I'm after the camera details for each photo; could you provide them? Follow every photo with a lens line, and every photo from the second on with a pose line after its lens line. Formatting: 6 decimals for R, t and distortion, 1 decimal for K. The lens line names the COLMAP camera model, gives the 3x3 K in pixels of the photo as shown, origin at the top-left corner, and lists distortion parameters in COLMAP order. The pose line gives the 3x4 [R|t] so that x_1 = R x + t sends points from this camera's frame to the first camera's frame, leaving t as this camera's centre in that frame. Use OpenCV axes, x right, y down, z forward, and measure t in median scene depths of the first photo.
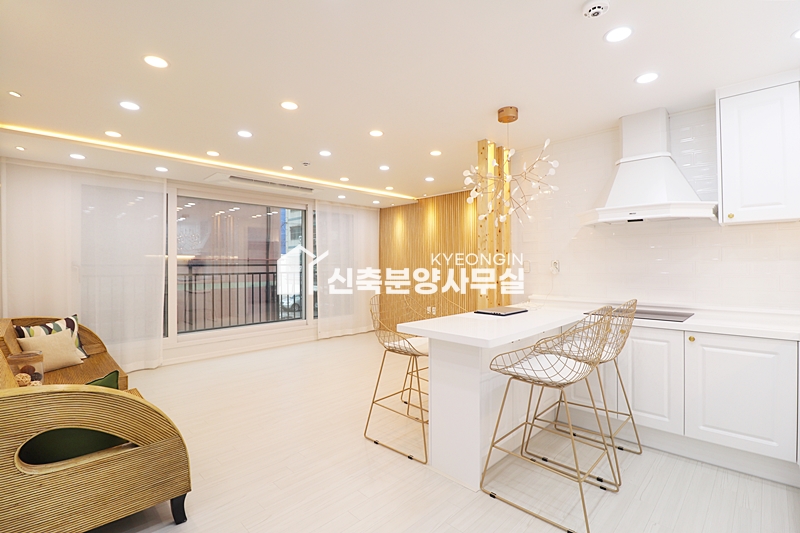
lens RADIAL K [[366.6, 0, 407.1], [0, 366.6, 263.3], [0, 0, 1]] dist [-0.004498, -0.011937]
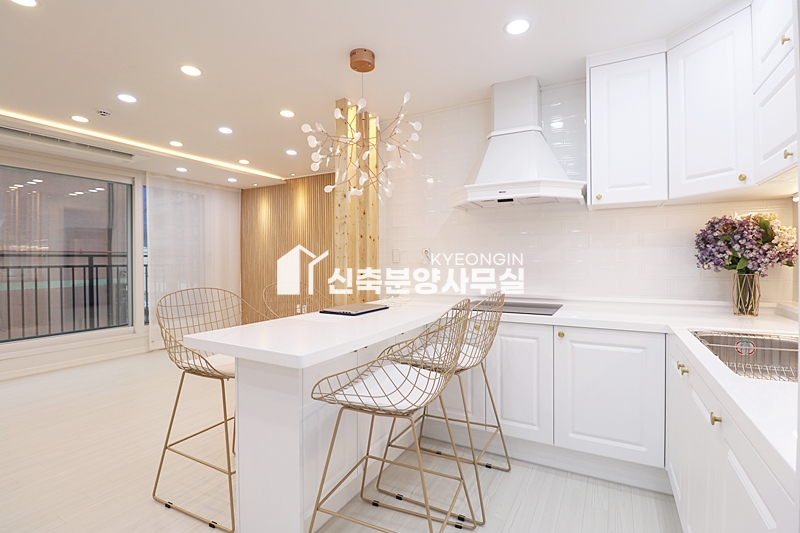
lens RADIAL K [[372.4, 0, 407.8], [0, 372.4, 262.9], [0, 0, 1]] dist [-0.001812, -0.013573]
pose [[0.961308, -0.001510, 0.275471, 0.120668], [-0.001637, 0.999936, 0.011195, 0.017354], [-0.275470, -0.011212, 0.961244, 0.161142]]
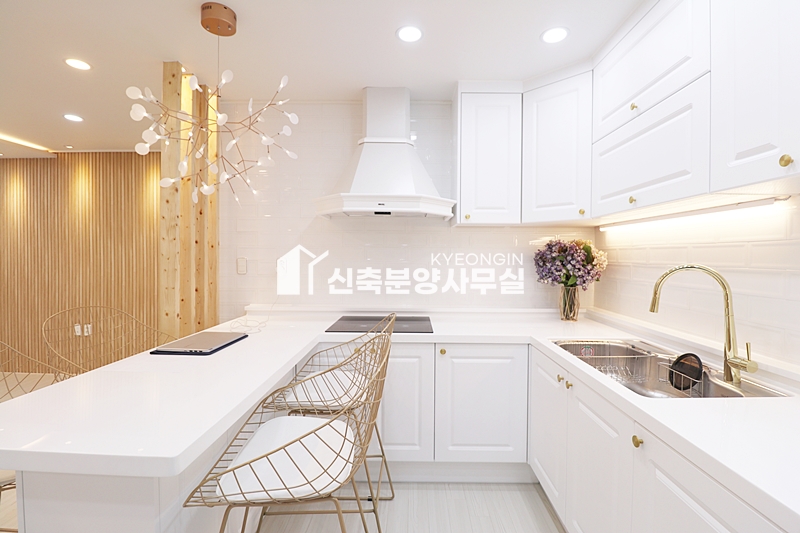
lens RADIAL K [[366.6, 0, 407.1], [0, 366.6, 263.3], [0, 0, 1]] dist [-0.004498, -0.011937]
pose [[0.720964, -0.001937, 0.692970, 0.067274], [-0.014742, 0.999727, 0.018132, -0.014705], [-0.692816, -0.023288, 0.720739, 0.278451]]
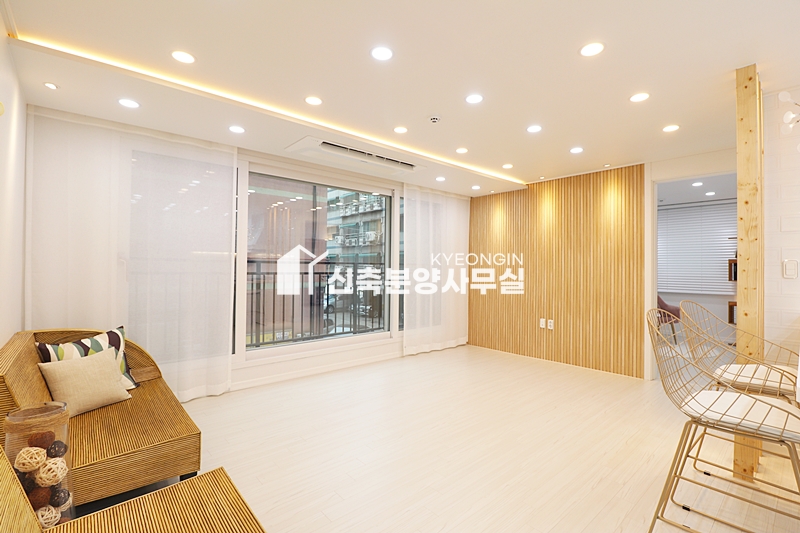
lens RADIAL K [[366.6, 0, 407.1], [0, 366.6, 263.3], [0, 0, 1]] dist [-0.004498, -0.011937]
pose [[0.997369, 0.014665, -0.070996, -0.329501], [-0.015194, 0.999861, -0.006917, 0.014740], [0.070884, 0.007978, 0.997453, 0.348766]]
